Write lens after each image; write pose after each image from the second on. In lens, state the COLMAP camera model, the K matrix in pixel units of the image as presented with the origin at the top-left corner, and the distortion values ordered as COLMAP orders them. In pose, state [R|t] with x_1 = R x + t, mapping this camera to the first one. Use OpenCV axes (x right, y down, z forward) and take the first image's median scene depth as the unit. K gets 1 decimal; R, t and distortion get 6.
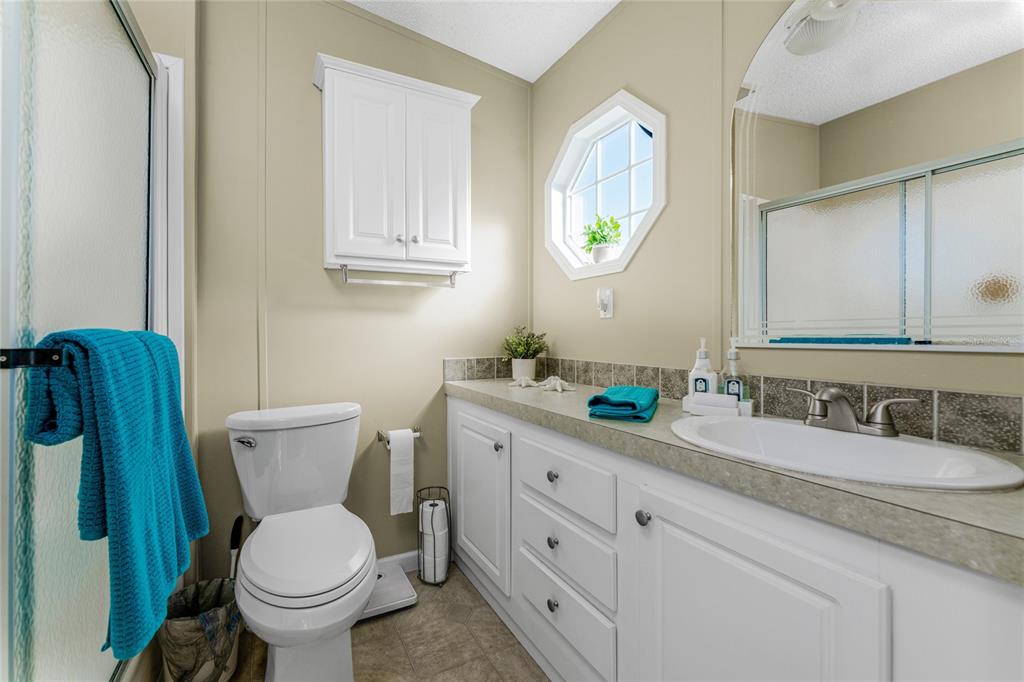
lens RADIAL K [[420.6, 0, 488.5], [0, 420.6, 341.5], [0, 0, 1]] dist [-0.002153, -0.000198]
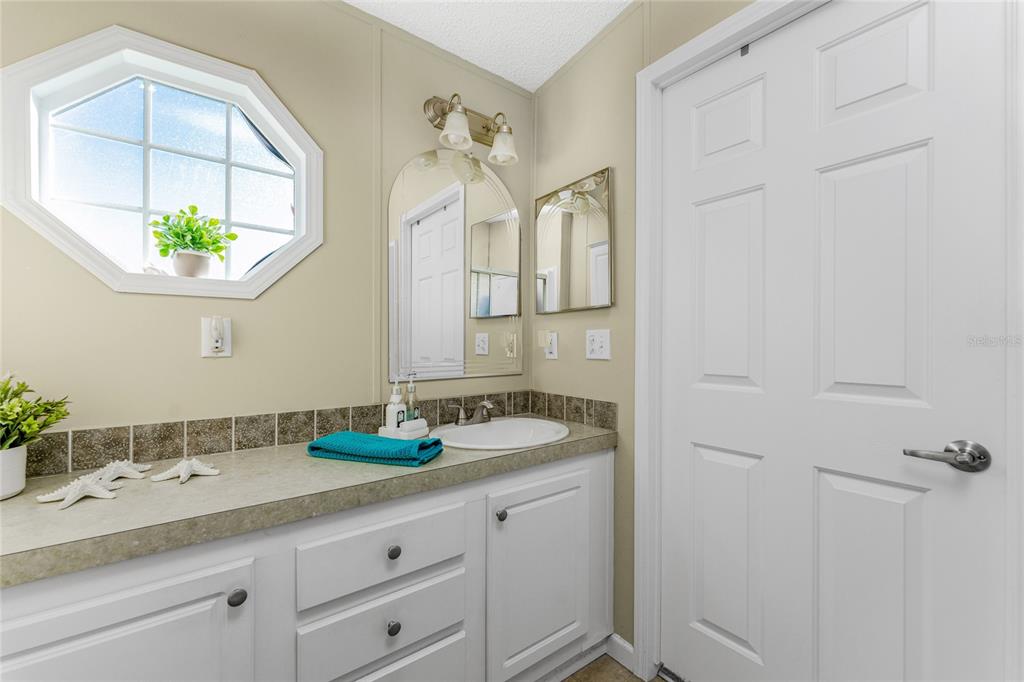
lens RADIAL K [[420.6, 0, 488.5], [0, 420.6, 341.5], [0, 0, 1]] dist [-0.002153, -0.000198]
pose [[-0.154023, -0.002930, 0.988063, -0.576002], [0.012950, 0.999904, 0.004984, -0.089793], [-0.987982, 0.013563, -0.153970, 0.738390]]
